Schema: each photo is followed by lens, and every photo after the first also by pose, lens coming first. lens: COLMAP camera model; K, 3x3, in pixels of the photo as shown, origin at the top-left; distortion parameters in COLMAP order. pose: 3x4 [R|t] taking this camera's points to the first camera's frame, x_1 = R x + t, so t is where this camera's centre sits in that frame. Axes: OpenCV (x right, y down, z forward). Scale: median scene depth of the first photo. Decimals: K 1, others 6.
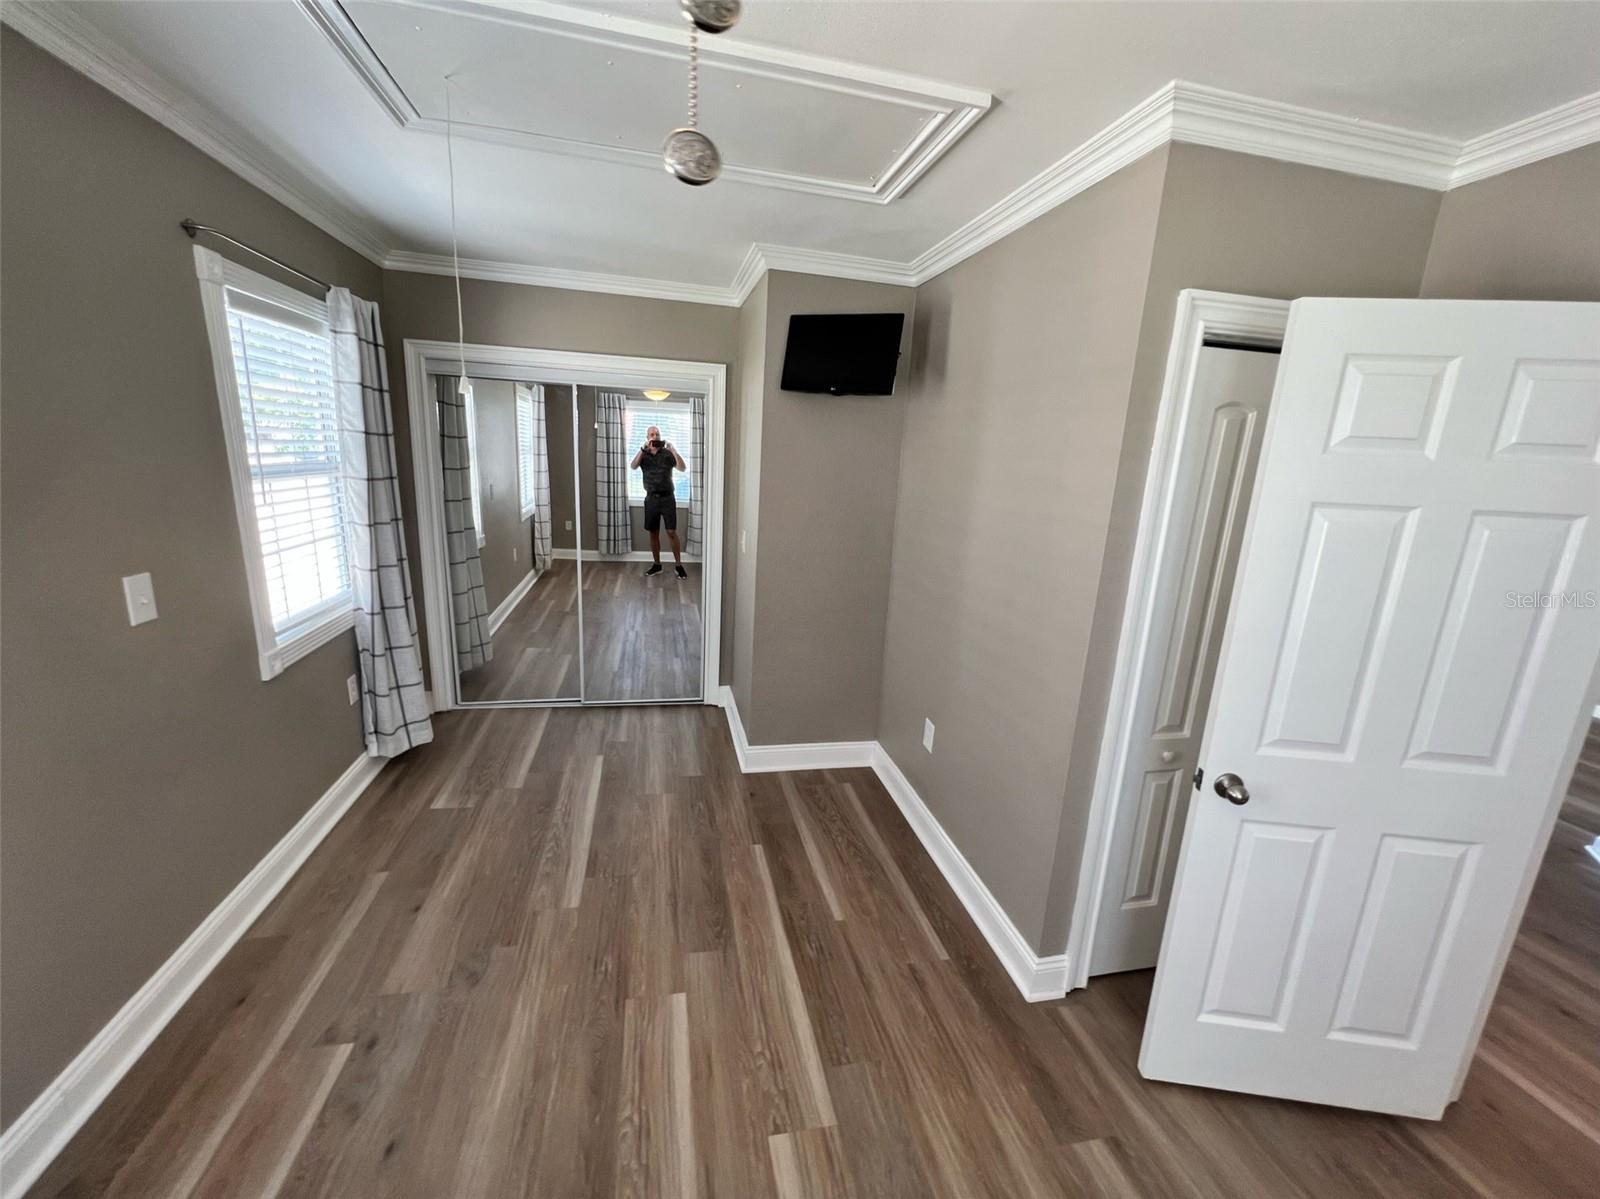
lens RADIAL K [[645.6, 0, 802.5], [0, 645.6, 598.2], [0, 0, 1]] dist [0.000878, -0.000067]
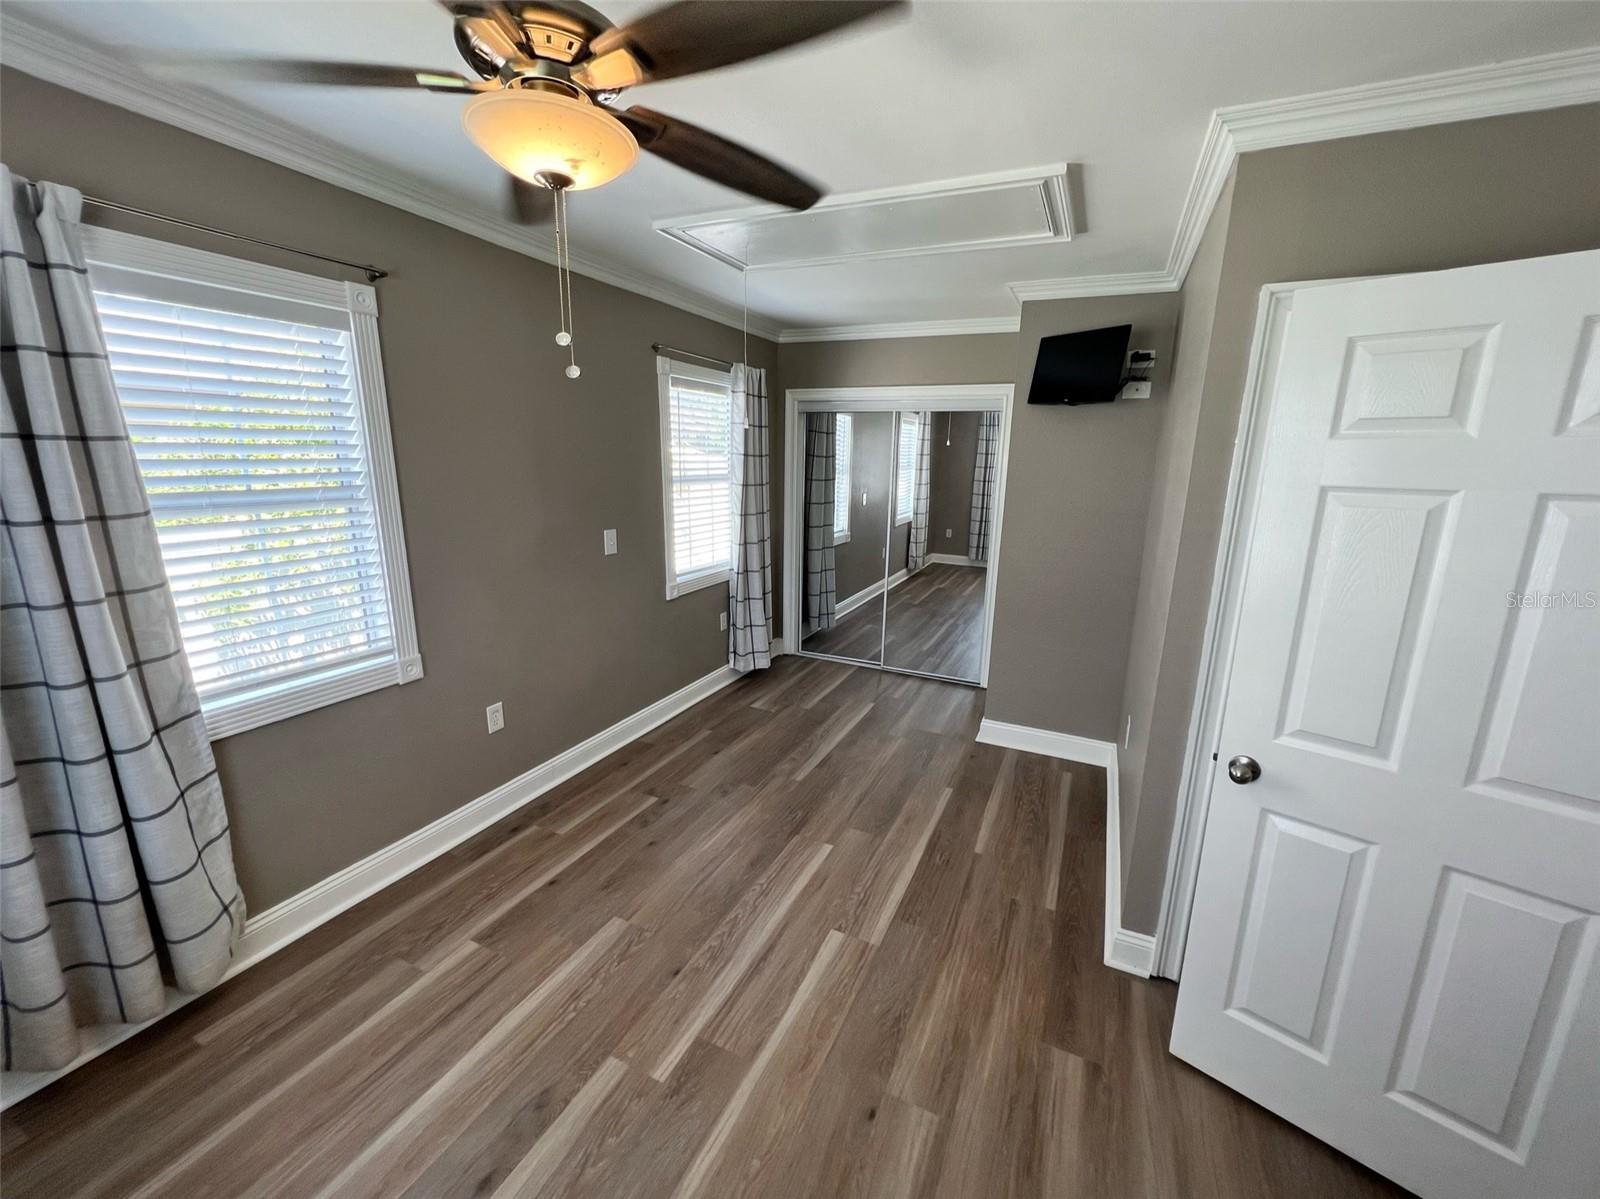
lens RADIAL K [[645.6, 0, 801.2], [0, 645.6, 597.7], [0, 0, 1]] dist [0.000878, -0.000067]
pose [[0.796490, 0.096629, -0.596881, 0.382154], [-0.112655, 0.993579, 0.010522, 0.051167], [0.594065, 0.058861, 0.802261, -0.134125]]
